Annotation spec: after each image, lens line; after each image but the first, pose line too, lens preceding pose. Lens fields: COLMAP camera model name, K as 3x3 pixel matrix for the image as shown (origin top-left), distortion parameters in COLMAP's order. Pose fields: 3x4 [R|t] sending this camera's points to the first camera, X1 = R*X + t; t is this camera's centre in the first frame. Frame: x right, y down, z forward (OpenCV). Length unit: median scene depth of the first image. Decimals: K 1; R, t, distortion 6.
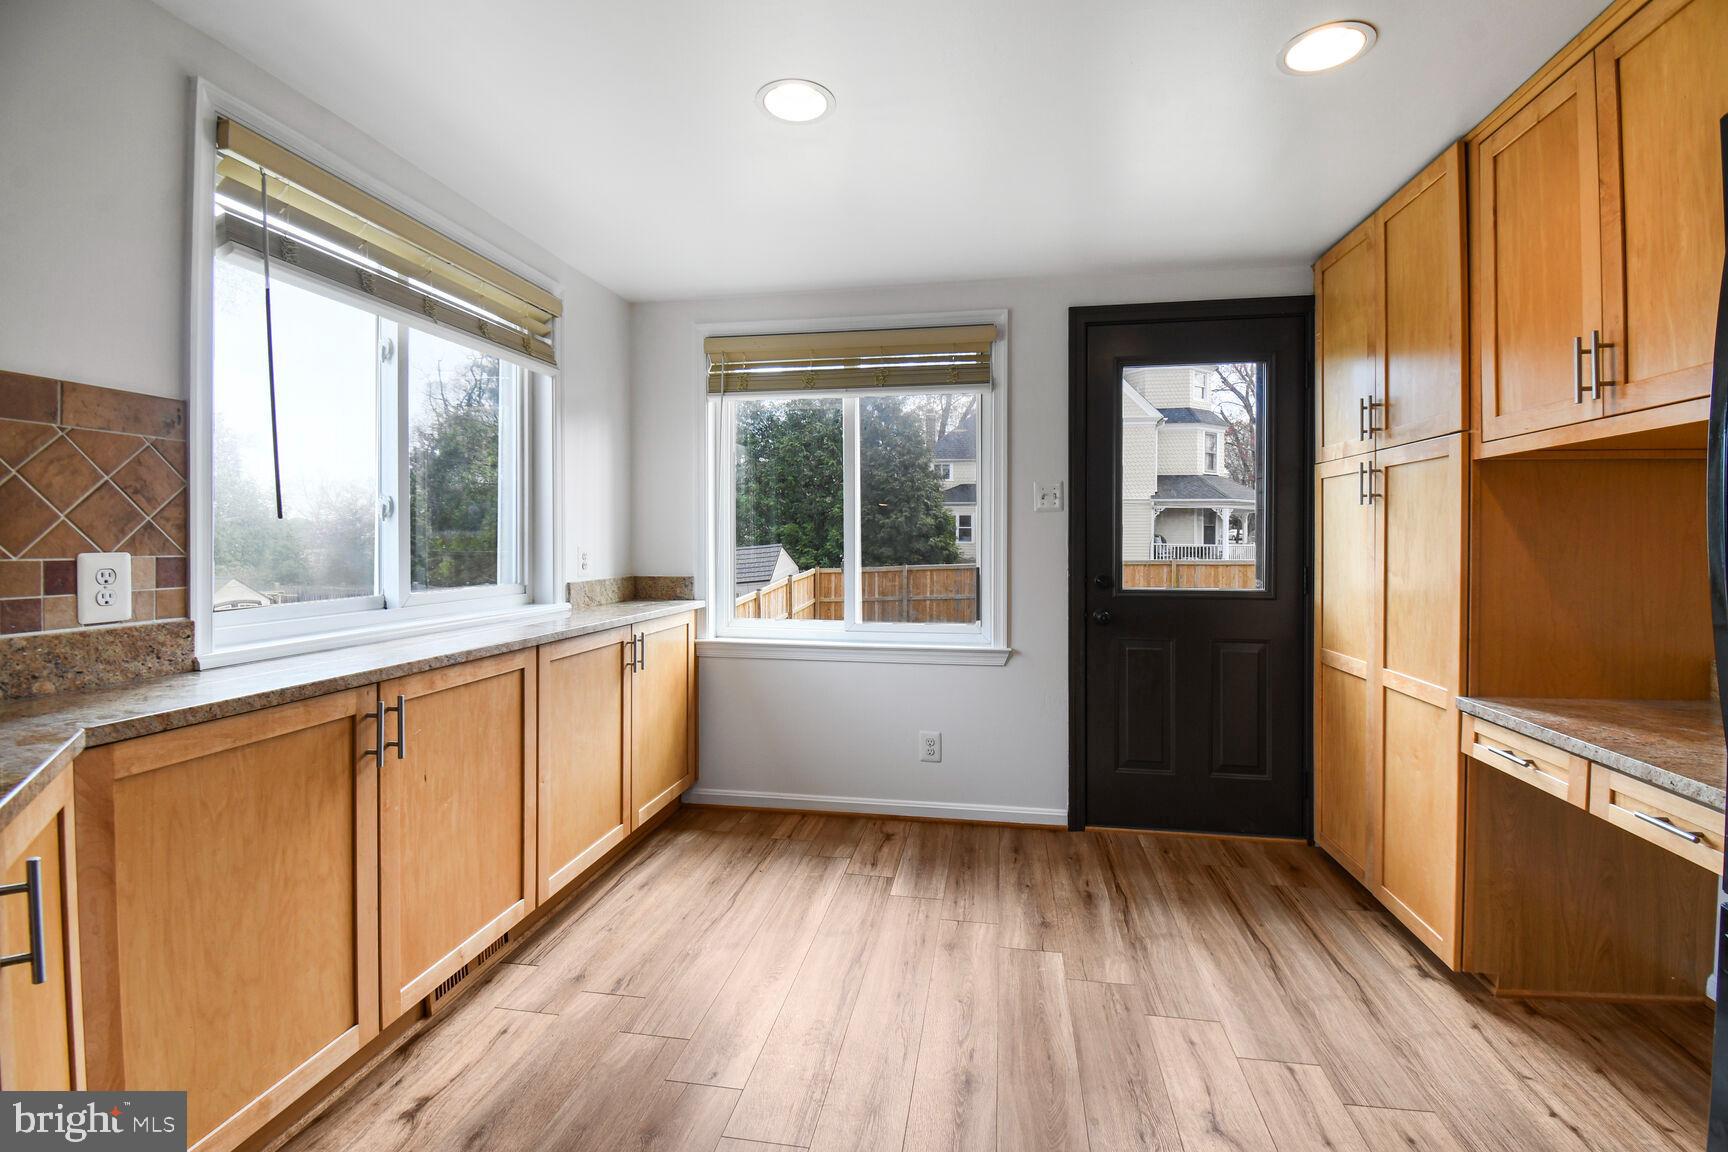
lens RADIAL K [[764.3, 0, 865.3], [0, 764.3, 546.5], [0, 0, 1]] dist [0.017590, -0.023608]
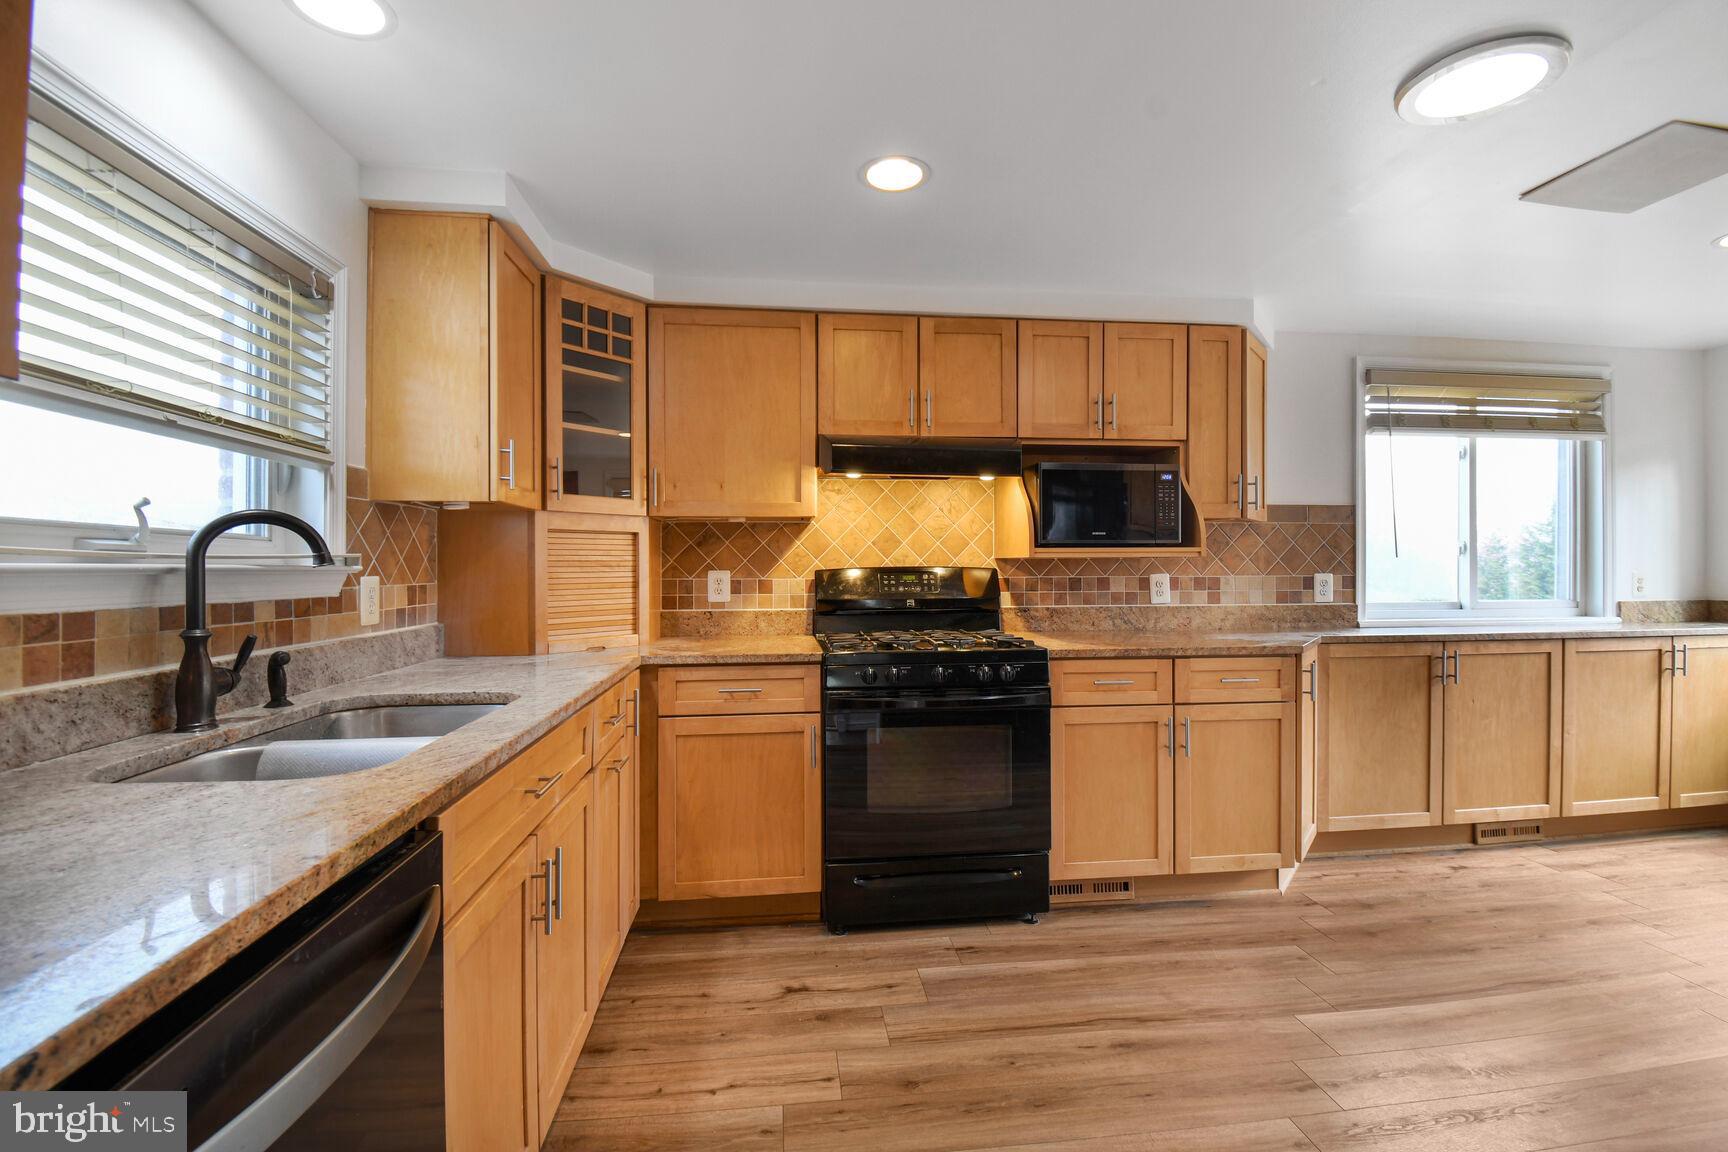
lens RADIAL K [[770.1, 0, 857.4], [0, 770.1, 568.1], [0, 0, 1]] dist [0.016715, -0.025824]
pose [[0.275938, -0.000204, -0.961175, 0.775130], [-0.004767, 0.999987, -0.001581, 0.001769], [0.961164, 0.005018, 0.275933, -0.899601]]
